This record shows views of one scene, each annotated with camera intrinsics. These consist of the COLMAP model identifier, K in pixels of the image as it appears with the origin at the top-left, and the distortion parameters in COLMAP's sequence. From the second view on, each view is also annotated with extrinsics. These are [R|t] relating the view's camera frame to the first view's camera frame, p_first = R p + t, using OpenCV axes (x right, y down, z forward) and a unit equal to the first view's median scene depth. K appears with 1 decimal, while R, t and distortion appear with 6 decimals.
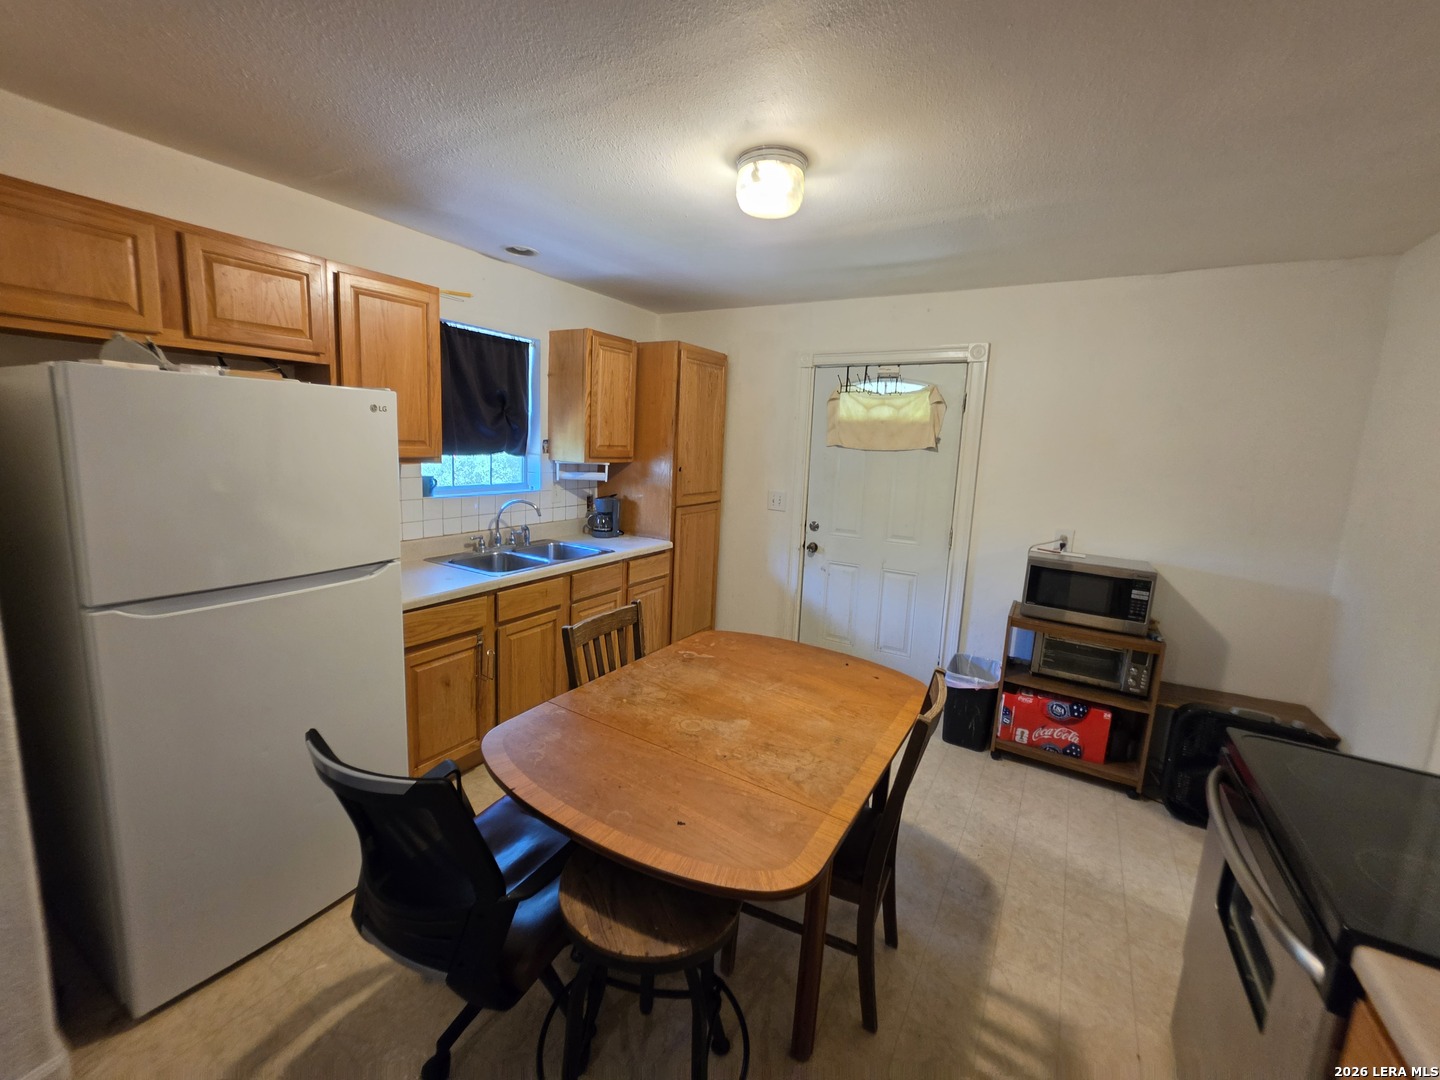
lens RADIAL K [[594.4, 0, 701.8], [0, 594.4, 529.2], [0, 0, 1]] dist [0.000948, 0.000127]
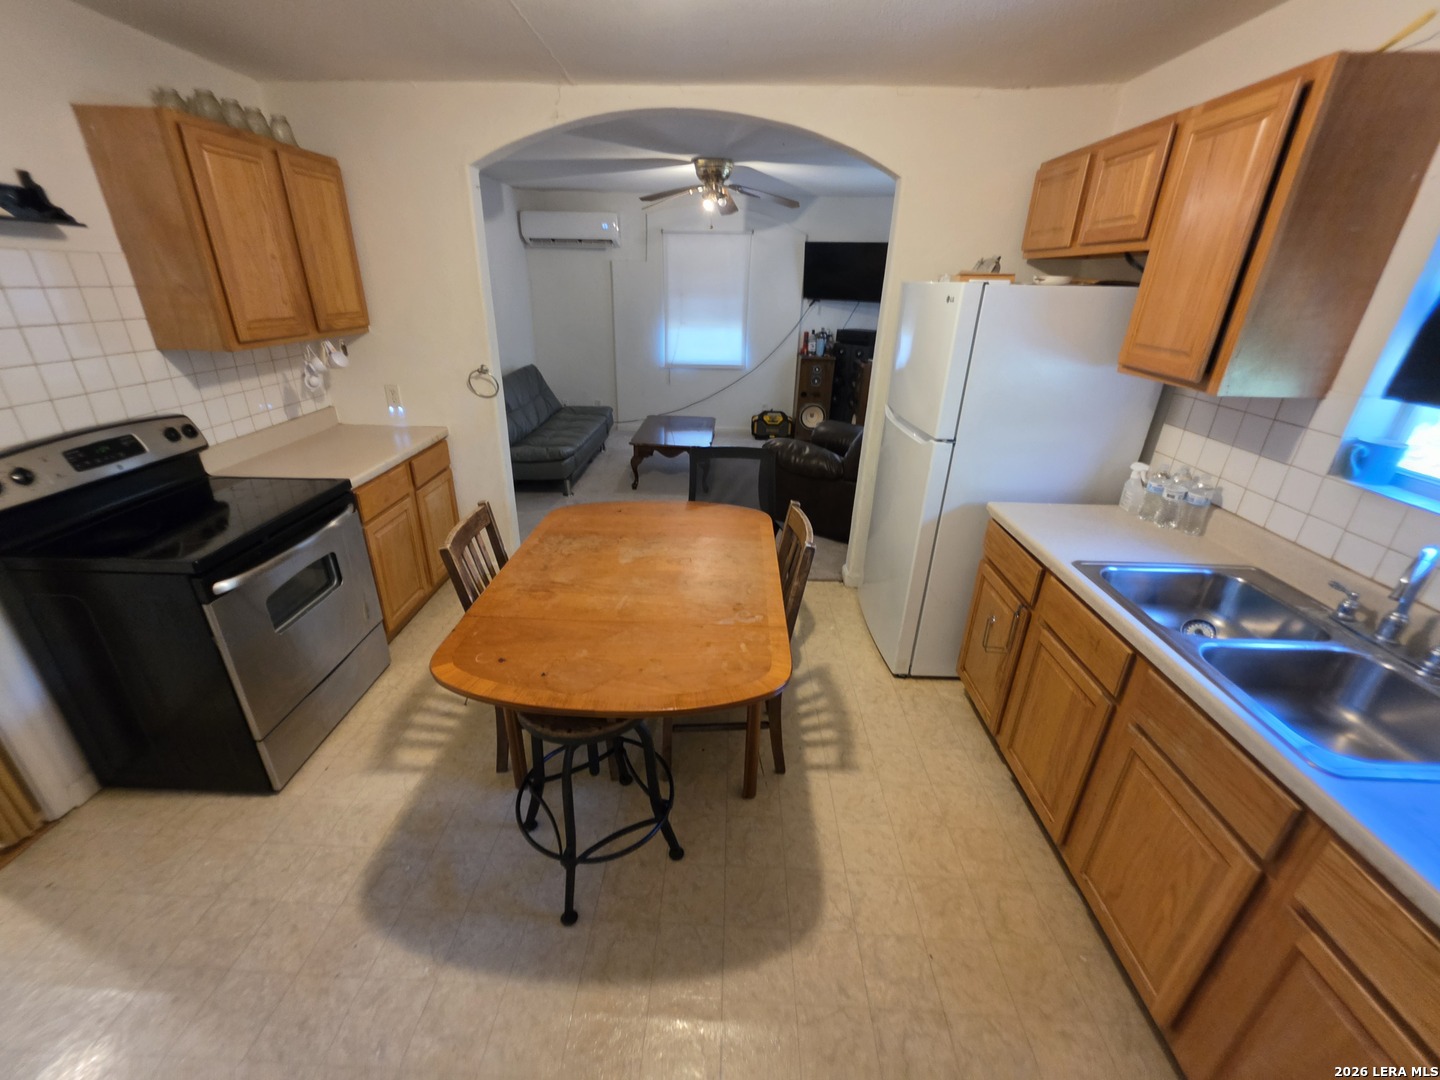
lens RADIAL K [[580.1, 0, 697.4], [0, 580.1, 529.5], [0, 0, 1]] dist [0.000244, 0.000348]
pose [[-0.869925, 0.140408, -0.472776, 0.253312], [-0.131186, 0.858204, 0.496262, -0.172232], [0.475417, 0.493732, -0.728153, 0.983476]]
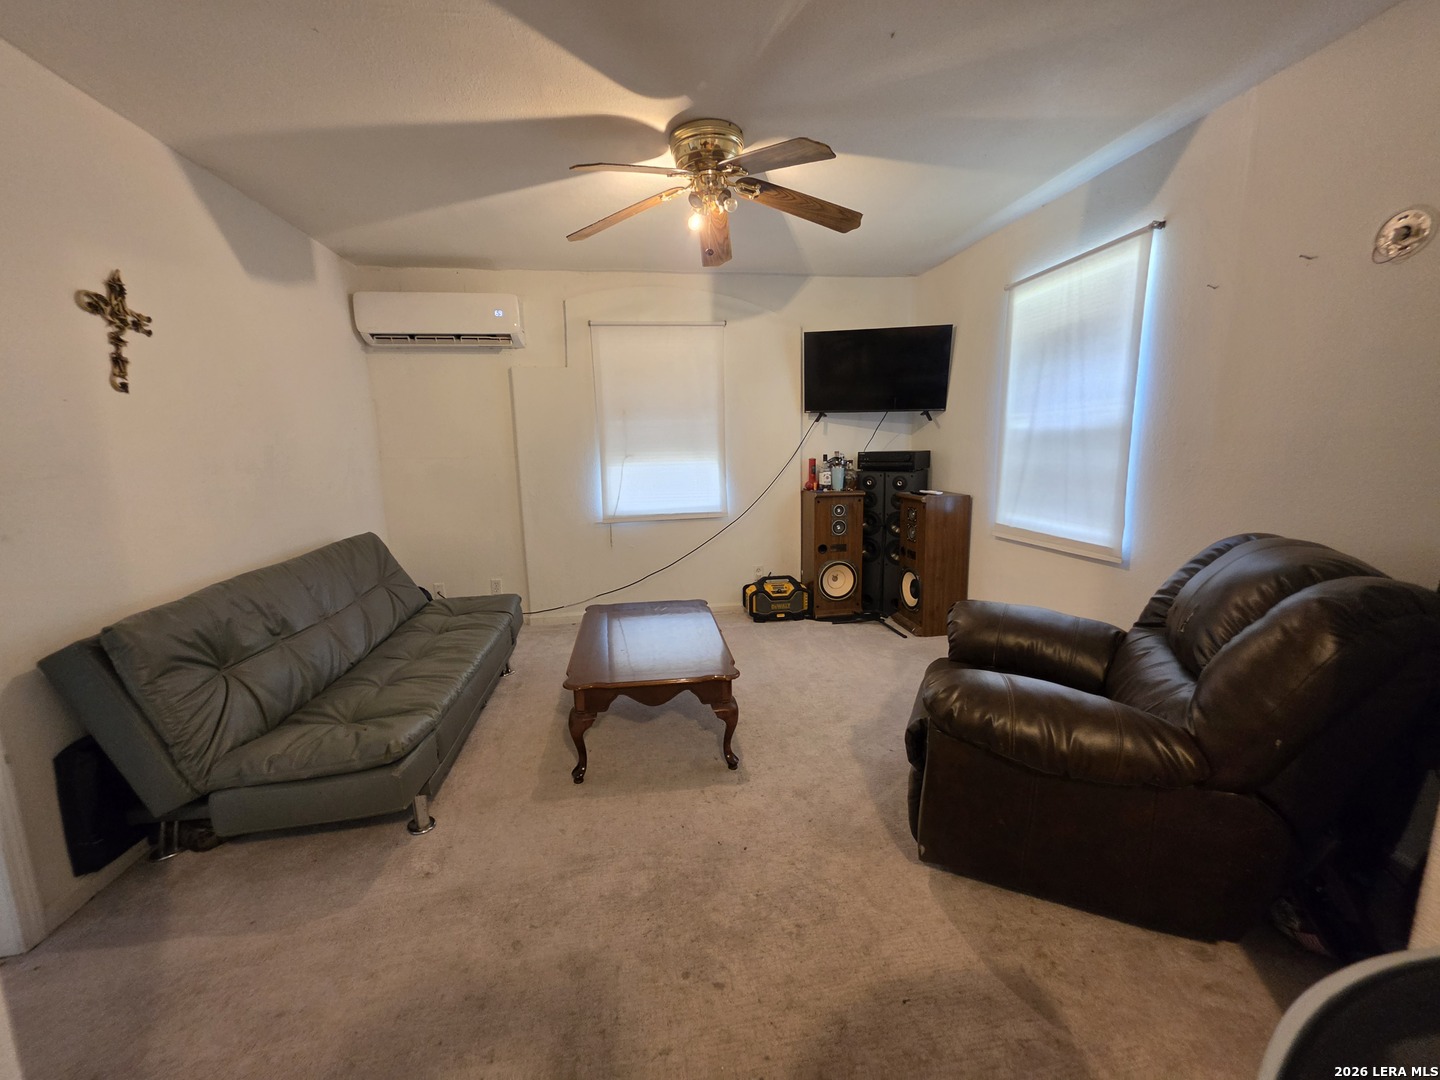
lens RADIAL K [[583.5, 0, 708.9], [0, 583.5, 537.6], [0, 0, 1]] dist [-0.000041, 0.000288]
pose [[-0.766356, 0.081152, -0.637270, -0.025737], [-0.110823, 0.960417, 0.255574, 0.029890], [0.632785, 0.266485, -0.727027, 0.296898]]
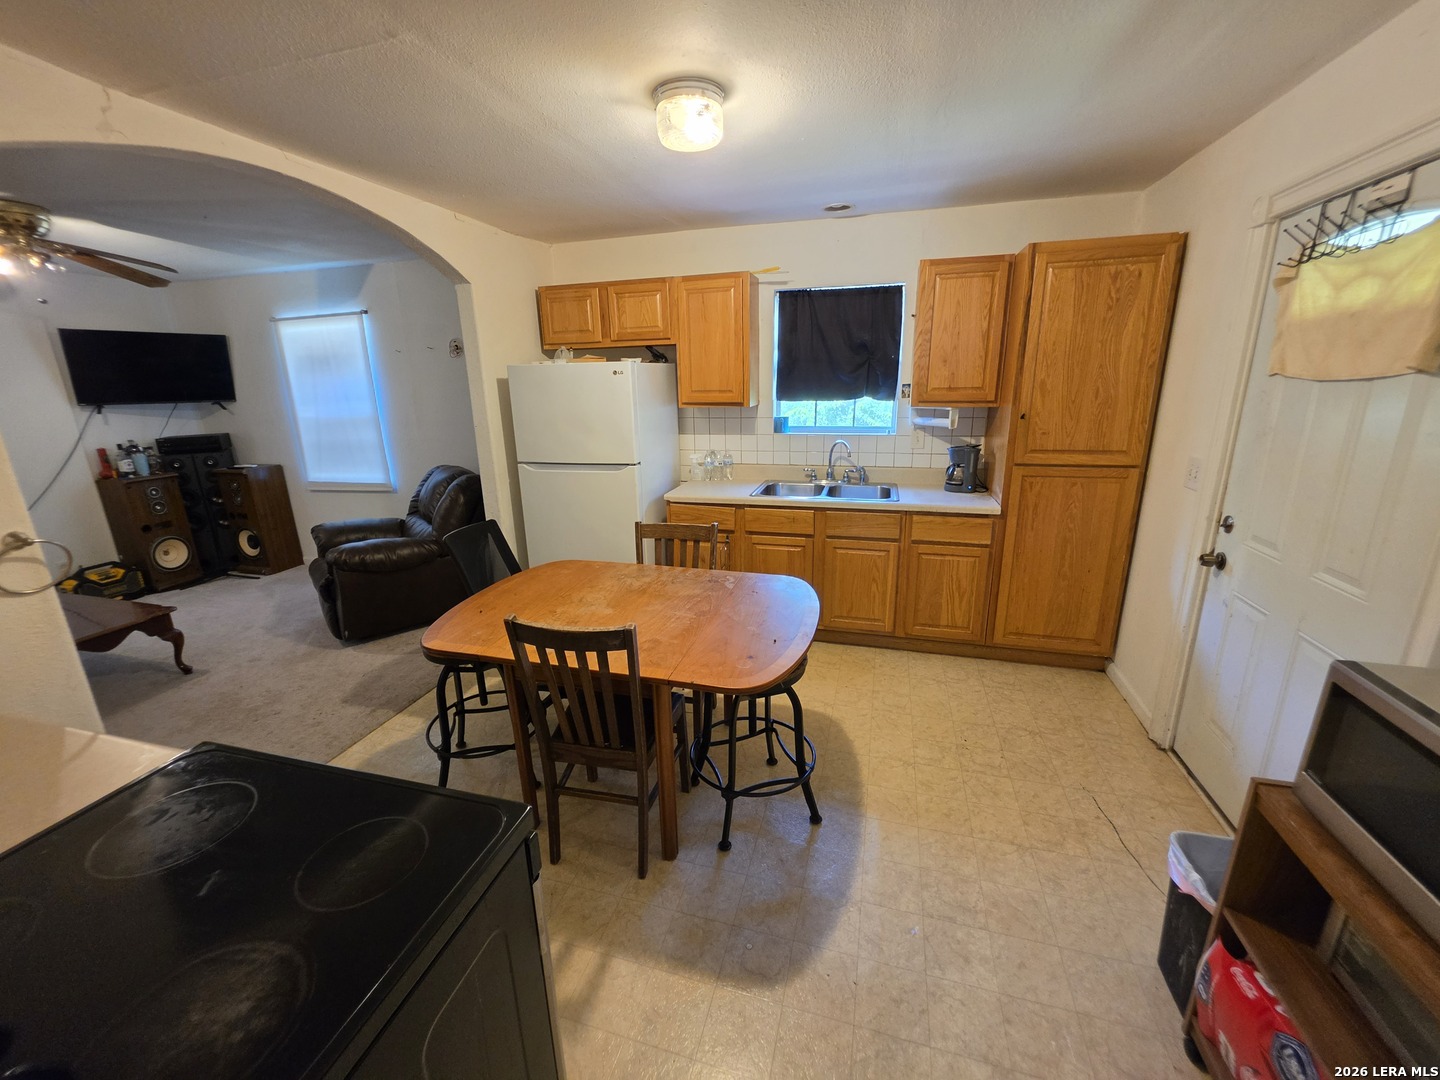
lens RADIAL K [[583.5, 0, 708.9], [0, 583.5, 537.6], [0, 0, 1]] dist [-0.000041, 0.000288]
pose [[0.264417, 0.209639, -0.941348, 0.659437], [-0.114012, 0.976038, 0.185340, -0.044307], [0.957646, 0.058318, 0.281982, 0.438867]]
